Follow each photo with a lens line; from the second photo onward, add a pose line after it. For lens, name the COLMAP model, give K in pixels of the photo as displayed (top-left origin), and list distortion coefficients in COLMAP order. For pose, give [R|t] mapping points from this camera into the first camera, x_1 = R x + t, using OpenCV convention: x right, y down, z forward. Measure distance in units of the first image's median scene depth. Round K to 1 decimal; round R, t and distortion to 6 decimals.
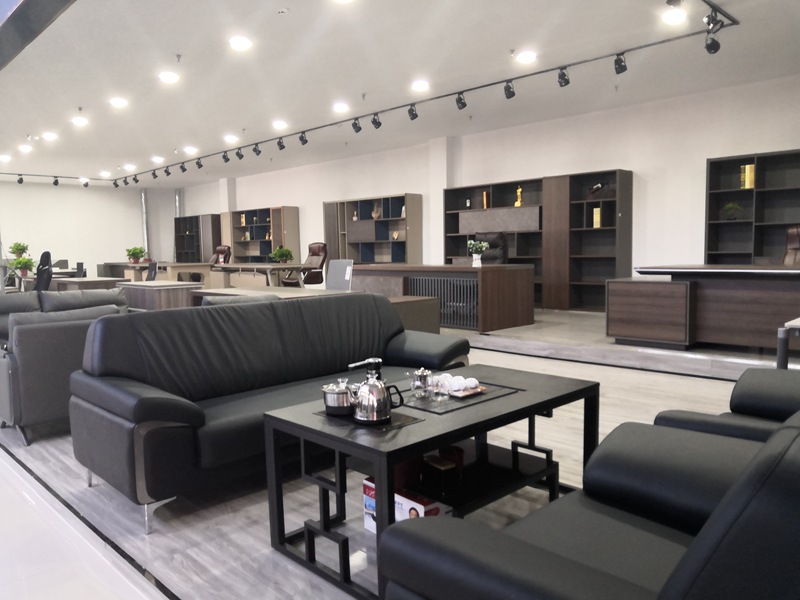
lens RADIAL K [[623.5, 0, 399.7], [0, 623.5, 298.7], [0, 0, 1]] dist [0.021978, -0.024708]
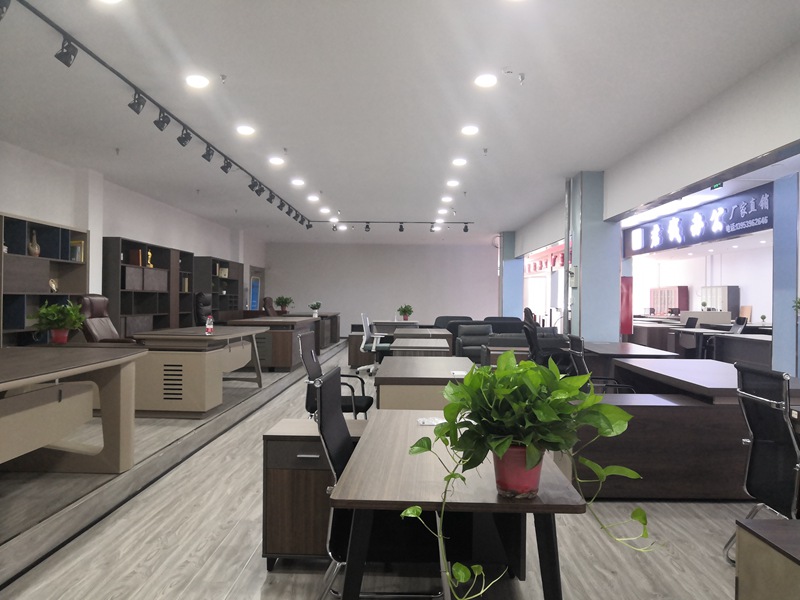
lens RADIAL K [[623.5, 0, 403.4], [0, 623.5, 299.0], [0, 0, 1]] dist [0.021978, -0.024708]
pose [[-0.710028, 0.013003, 0.704054, -1.210283], [0.059395, 0.997372, 0.041479, -0.153488], [-0.701664, 0.071269, -0.708935, 1.991465]]
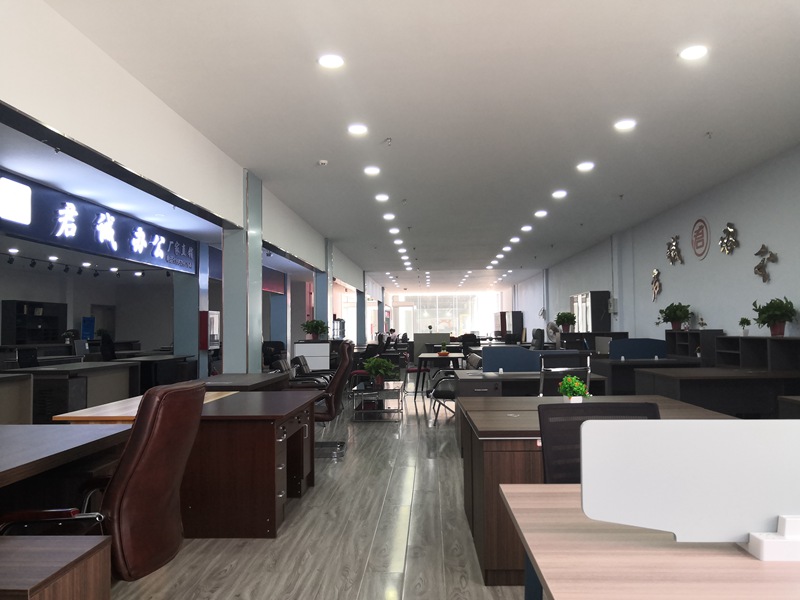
lens RADIAL K [[623.5, 0, 395.5], [0, 623.5, 298.7], [0, 0, 1]] dist [0.021978, -0.024708]
pose [[-0.678515, 0.060571, 0.732085, -2.329214], [0.080695, 0.996709, -0.007676, -0.100429], [-0.730141, 0.053867, -0.681170, 1.648590]]
